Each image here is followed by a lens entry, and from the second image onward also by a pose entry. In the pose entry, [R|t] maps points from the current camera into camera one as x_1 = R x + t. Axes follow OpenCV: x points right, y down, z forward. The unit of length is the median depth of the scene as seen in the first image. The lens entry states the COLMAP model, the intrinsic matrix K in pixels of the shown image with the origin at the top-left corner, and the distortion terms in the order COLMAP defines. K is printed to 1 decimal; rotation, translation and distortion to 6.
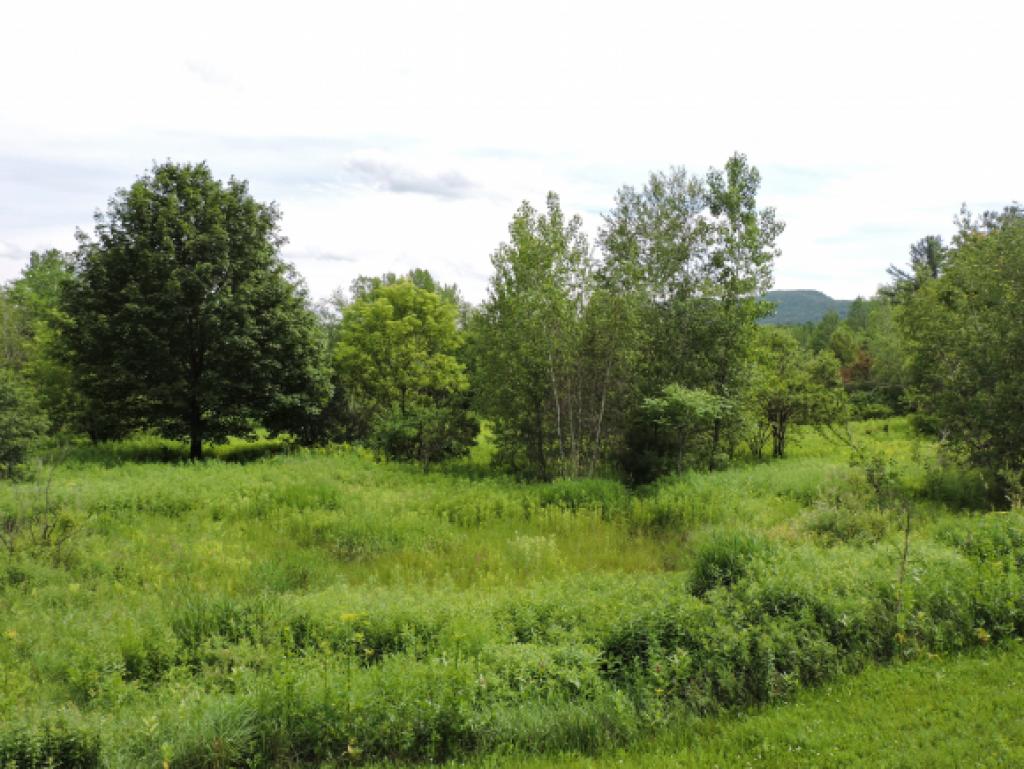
lens RADIAL K [[1036.1, 0, 512.0], [0, 1036.1, 384.5], [0, 0, 1]] dist [0.326953, 0.000217]
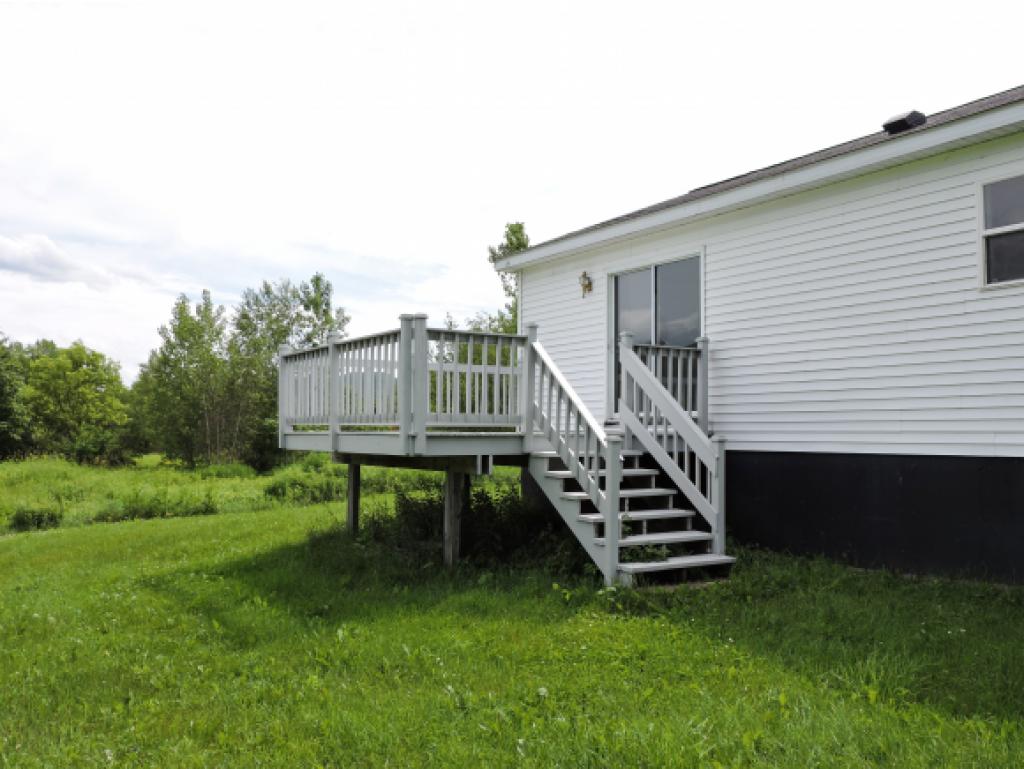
lens RADIAL K [[961.3, 0, 512.0], [0, 961.3, 384.5], [0, 0, 1]] dist [0.131798, -0.002968]
pose [[0.918106, 0.011637, 0.396164, -0.104858], [0.019693, 0.996995, -0.074924, 0.071121], [-0.395845, 0.076590, 0.915118, -0.474232]]
